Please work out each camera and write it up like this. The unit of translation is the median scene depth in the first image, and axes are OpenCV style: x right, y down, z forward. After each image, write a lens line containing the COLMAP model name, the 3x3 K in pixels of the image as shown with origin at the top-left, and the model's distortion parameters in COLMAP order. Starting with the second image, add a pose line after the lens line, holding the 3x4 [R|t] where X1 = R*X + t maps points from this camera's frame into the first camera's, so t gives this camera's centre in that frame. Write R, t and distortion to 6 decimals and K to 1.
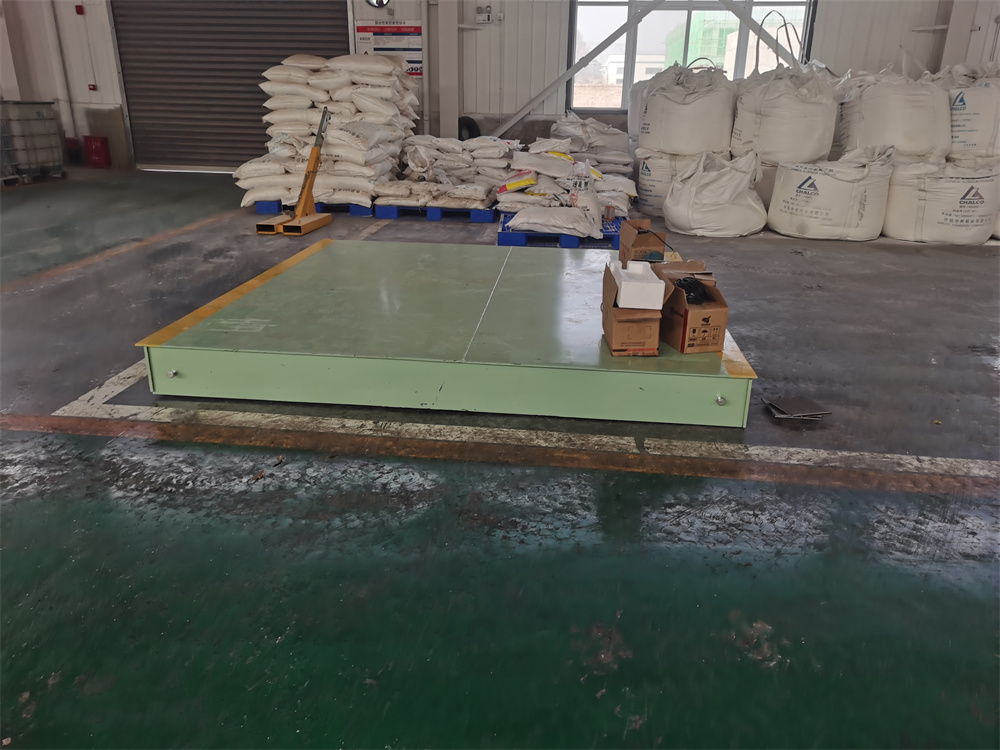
lens RADIAL K [[771.6, 0, 500.0], [0, 771.6, 375.0], [0, 0, 1]] dist [0.047044, -0.029247]
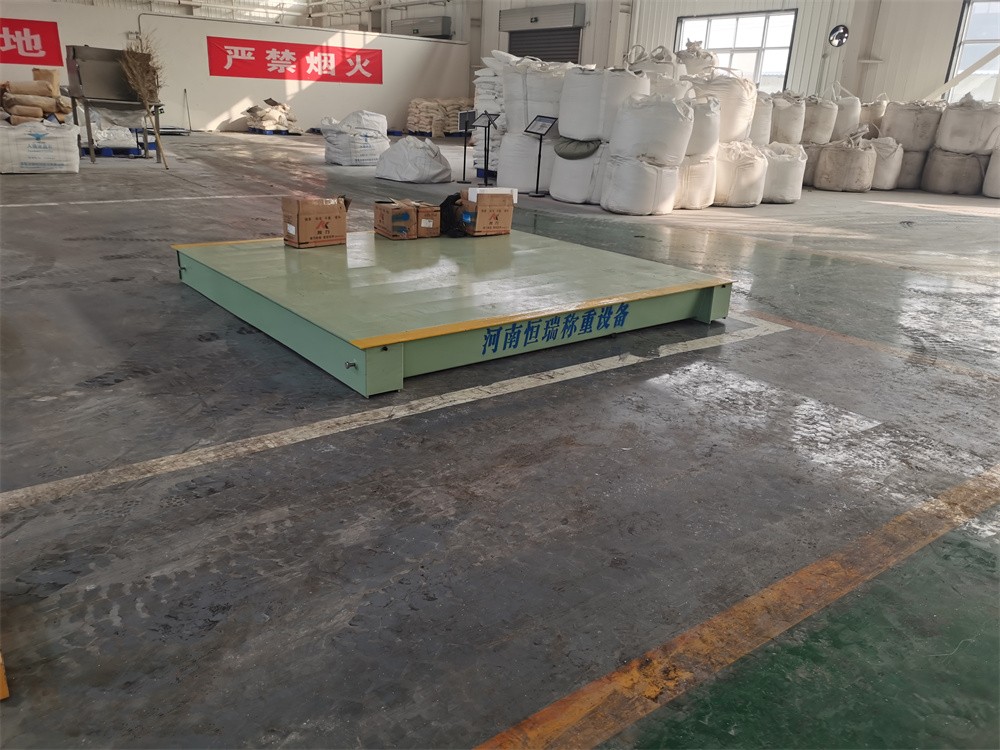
lens RADIAL K [[771.6, 0, 500.0], [0, 771.6, 375.0], [0, 0, 1]] dist [0.047044, -0.029247]
pose [[-0.688415, -0.284374, 0.667246, -1.130300], [0.201530, 0.808719, 0.552593, -0.749969], [-0.696757, 0.514883, -0.499425, 2.039223]]
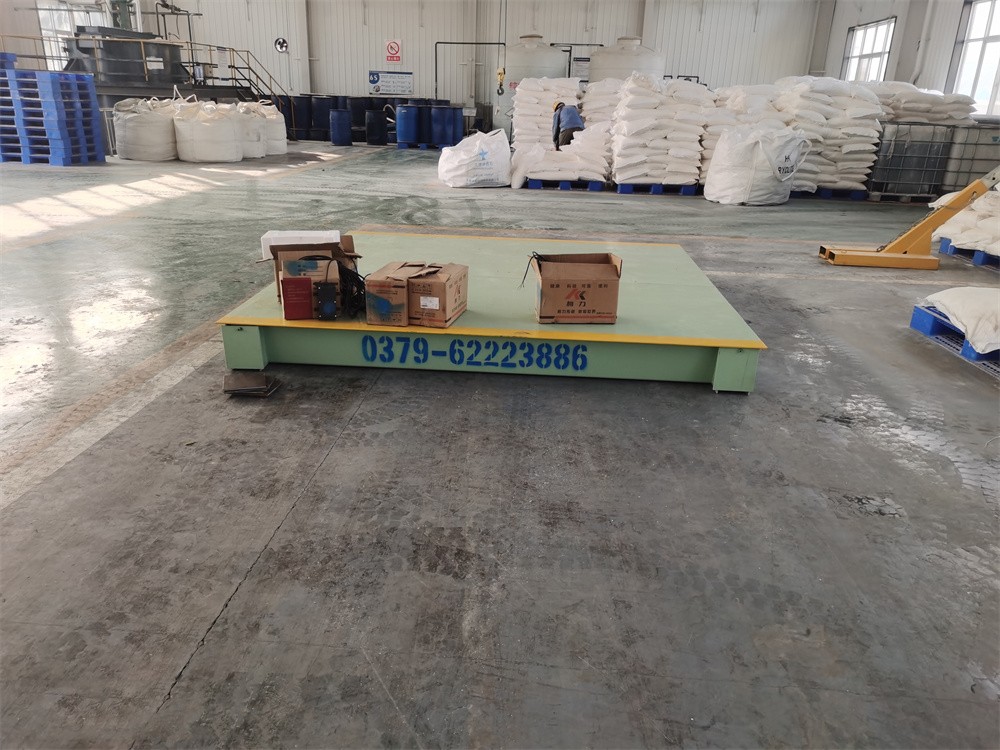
lens RADIAL K [[771.6, 0, 500.0], [0, 771.6, 375.0], [0, 0, 1]] dist [0.047044, -0.029247]
pose [[0.040411, 0.324974, -0.944859, 1.325959], [-0.374552, 0.881605, 0.287199, -0.382296], [0.926325, 0.342293, 0.157346, 1.131525]]
